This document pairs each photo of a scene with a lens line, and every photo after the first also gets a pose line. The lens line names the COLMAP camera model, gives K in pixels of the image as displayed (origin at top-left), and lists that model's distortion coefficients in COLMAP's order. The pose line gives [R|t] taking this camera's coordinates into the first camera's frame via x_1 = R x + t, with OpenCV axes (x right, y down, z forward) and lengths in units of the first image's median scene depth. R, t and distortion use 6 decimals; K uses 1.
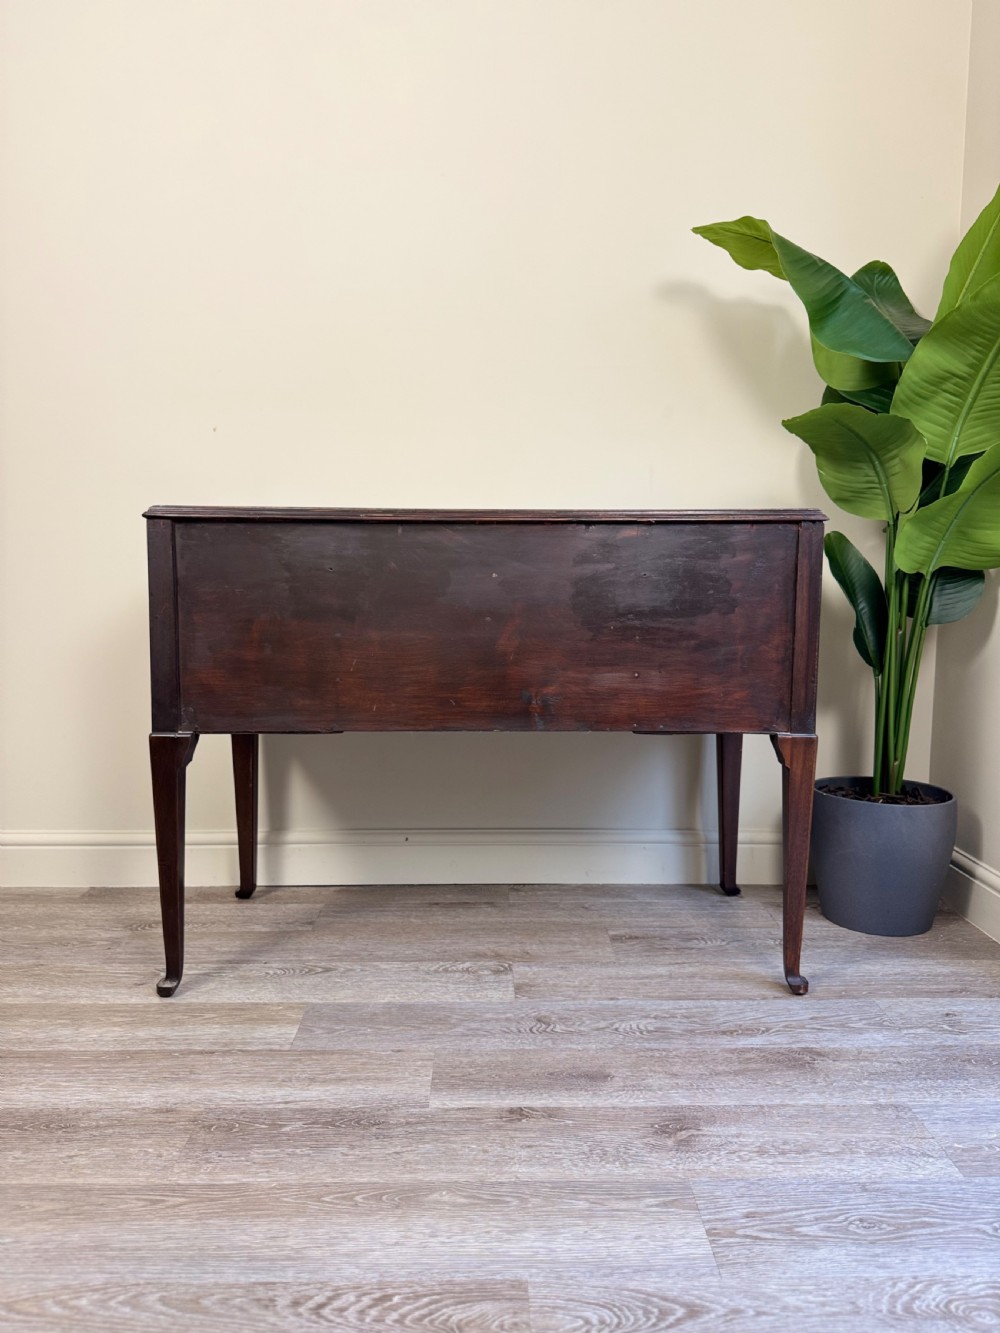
lens RADIAL K [[957.1, 0, 496.4], [0, 957.1, 662.3], [0, 0, 1]] dist [0.043578, -0.062401]
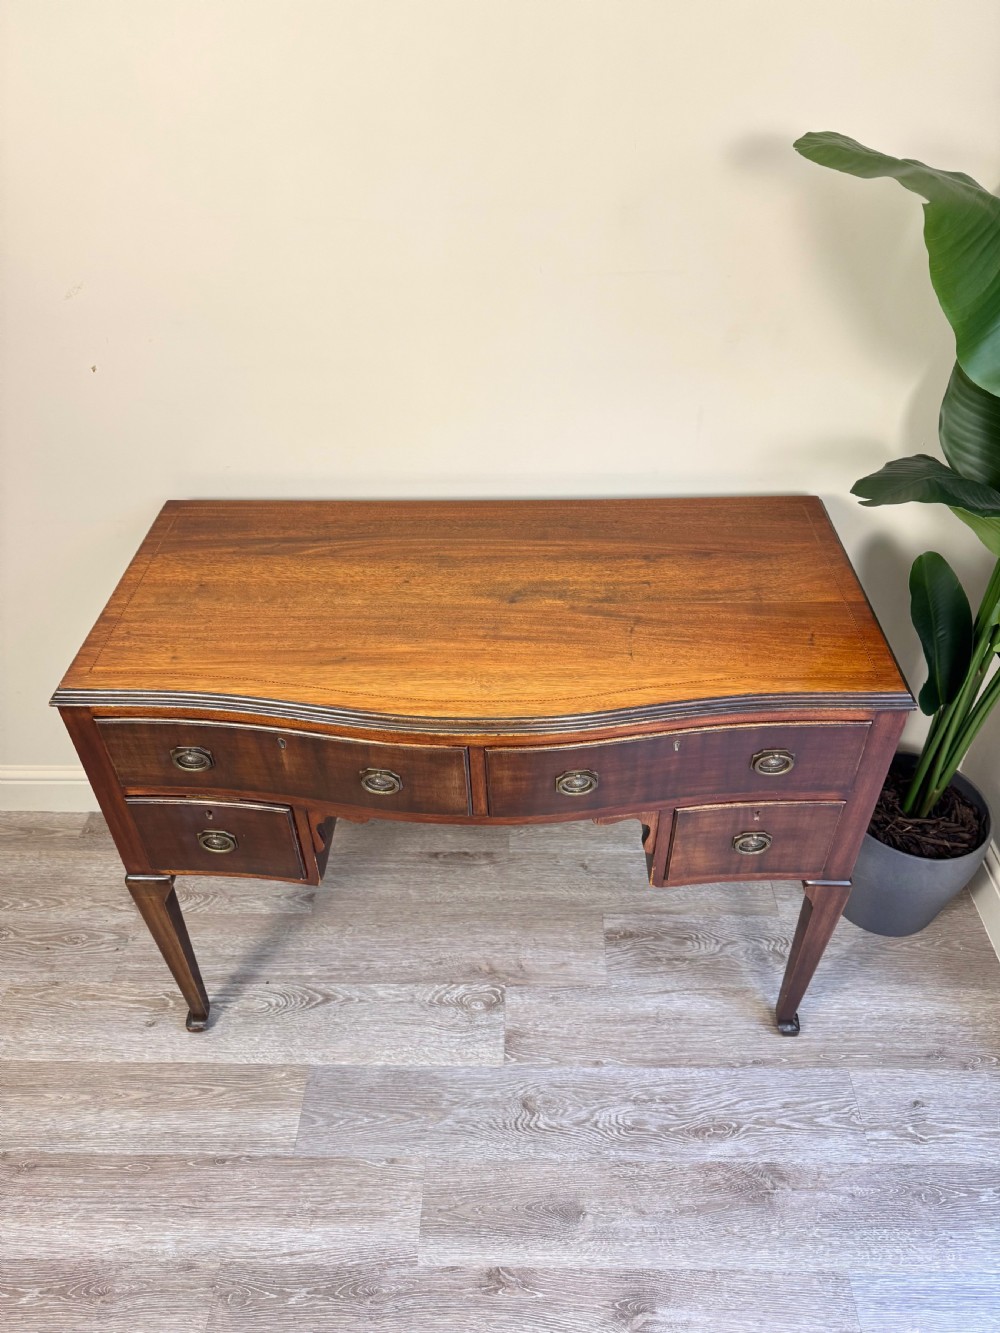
lens RADIAL K [[957.1, 0, 500.2], [0, 957.1, 673.2], [0, 0, 1]] dist [0.043578, -0.062401]
pose [[0.999244, 0.005749, -0.038462, 0.053251], [0.017233, 0.821139, 0.570468, -0.598587], [0.034862, -0.570699, 0.820419, 0.378812]]
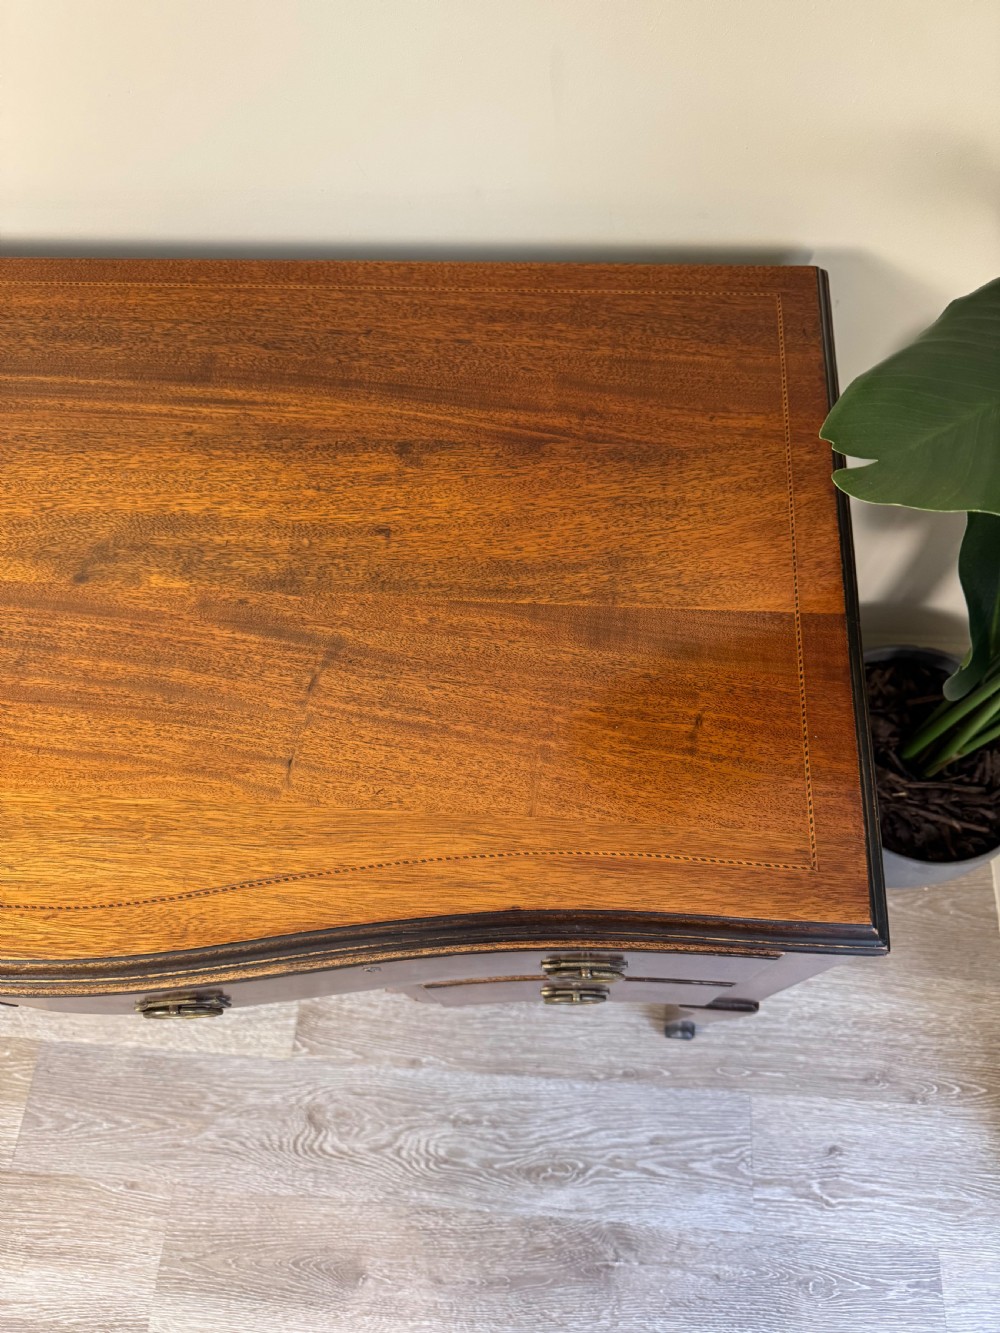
lens RADIAL K [[957.1, 0, 507.9], [0, 957.1, 668.6], [0, 0, 1]] dist [0.043578, -0.062401]
pose [[0.995380, 0.056418, -0.077687, 0.239448], [0.040236, 0.489541, 0.871051, -0.486483], [0.087174, -0.870153, 0.485010, 0.905422]]
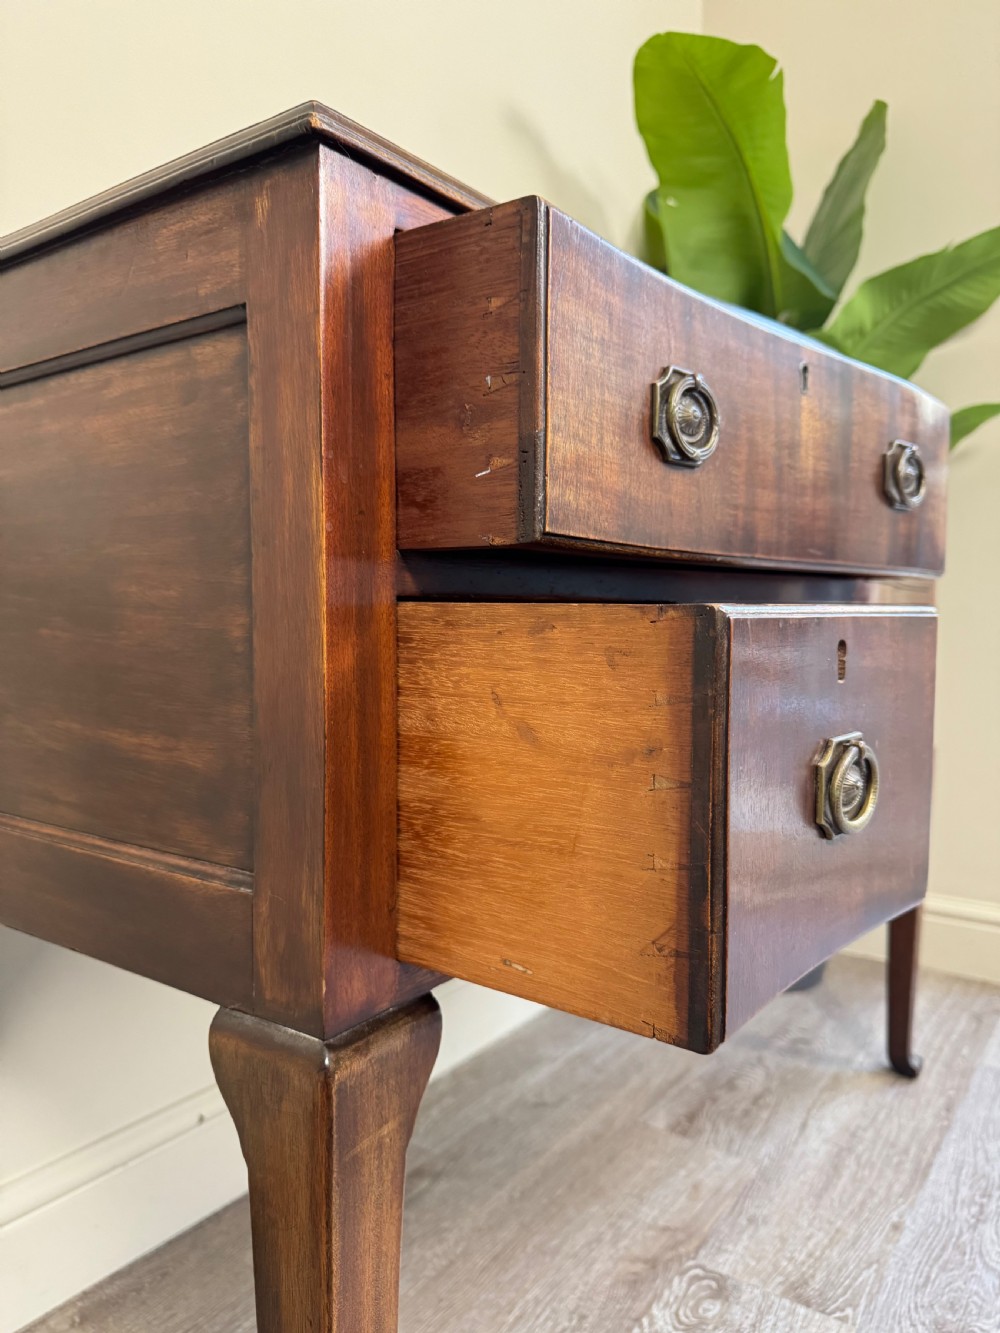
lens RADIAL K [[966.1, 0, 502.5], [0, 966.1, 656.1], [0, 0, 1]] dist [0.025978, -0.064618]
pose [[0.585638, -0.038947, 0.809636, -0.495227], [0.077421, 0.996966, -0.008043, -0.019393], [-0.806867, 0.067393, 0.586877, 0.822028]]
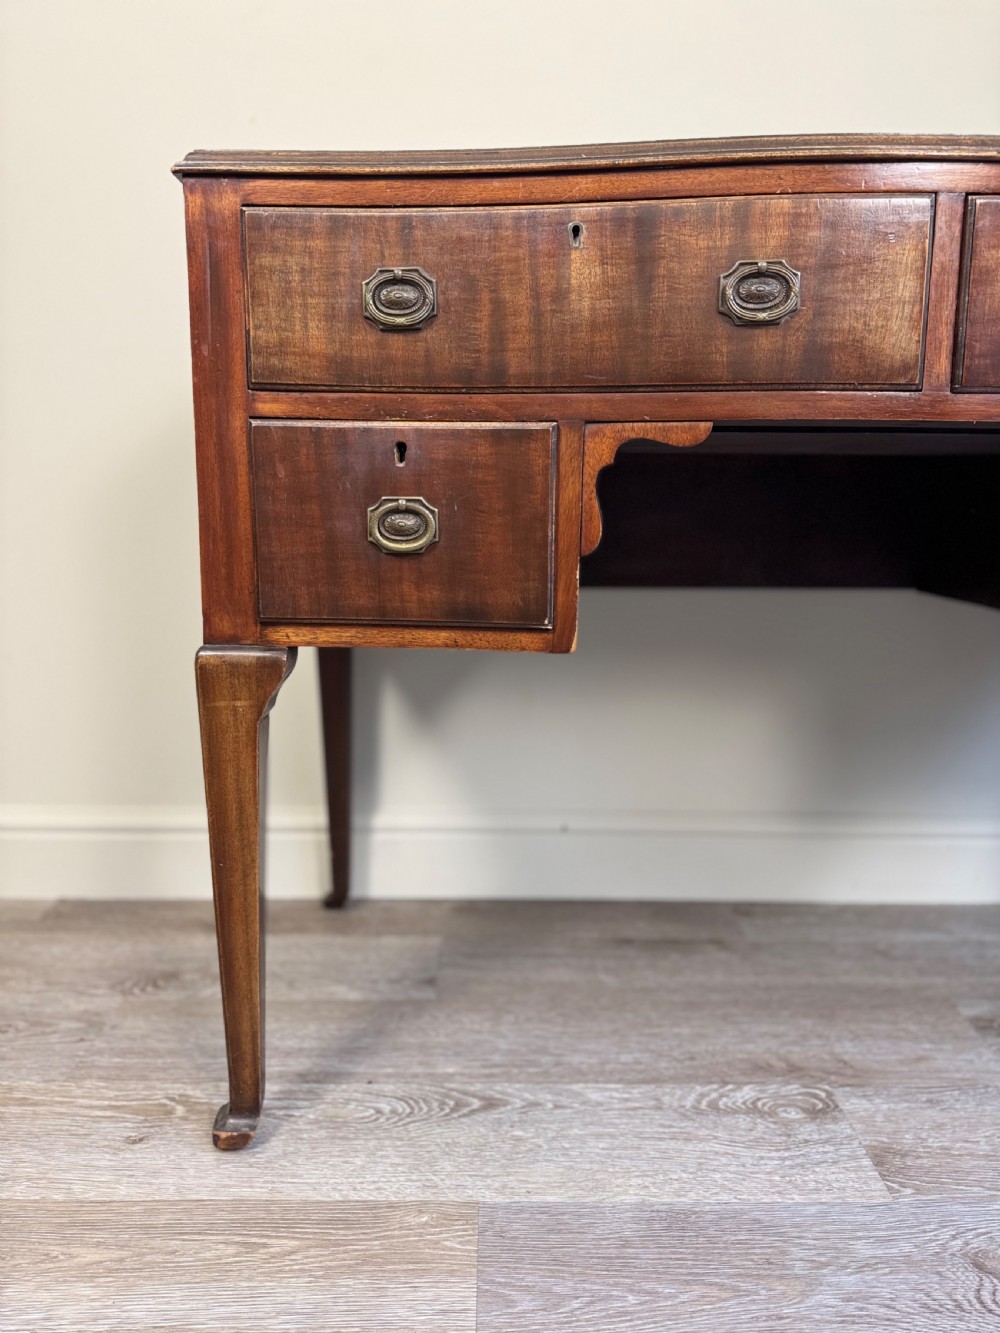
lens RADIAL K [[957.1, 0, 499.2], [0, 957.1, 670.5], [0, 0, 1]] dist [0.043578, -0.062401]
pose [[0.999963, 0.008473, -0.001408, -0.183946], [-0.008324, 0.996403, 0.084334, 0.041011], [0.002117, -0.084319, 0.996437, 0.527492]]
